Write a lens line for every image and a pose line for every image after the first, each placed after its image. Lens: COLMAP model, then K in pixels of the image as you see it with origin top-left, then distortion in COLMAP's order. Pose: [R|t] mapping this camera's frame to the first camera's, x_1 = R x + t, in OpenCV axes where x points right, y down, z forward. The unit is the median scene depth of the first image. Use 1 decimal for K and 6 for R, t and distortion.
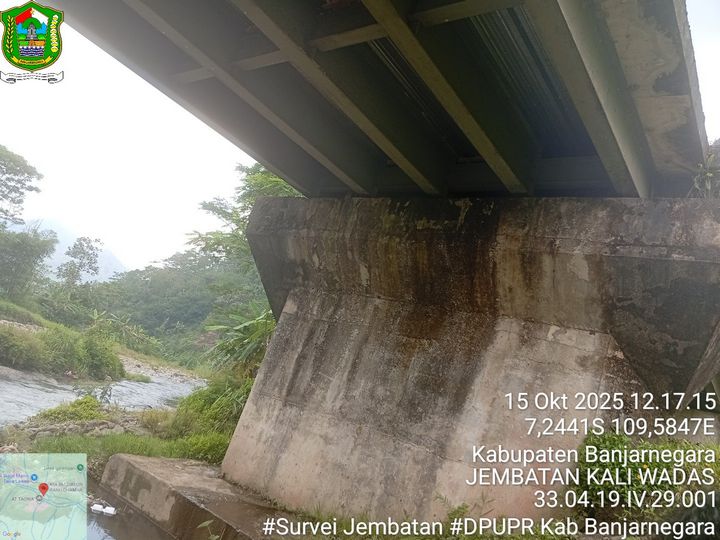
lens RADIAL K [[554.7, 0, 345.7], [0, 554.7, 259.8], [0, 0, 1]] dist [0.069593, -0.137756]
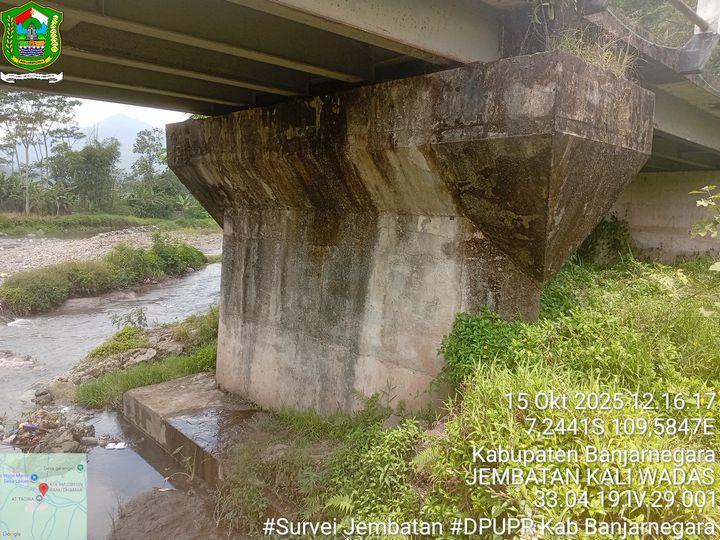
lens RADIAL K [[554.7, 0, 358.2], [0, 554.7, 271.1], [0, 0, 1]] dist [0.069593, -0.137756]
pose [[0.949436, -0.248476, -0.191913, 0.396362], [0.299085, 0.901727, 0.312147, -0.121578], [0.095492, -0.353762, 0.930448, 0.043859]]
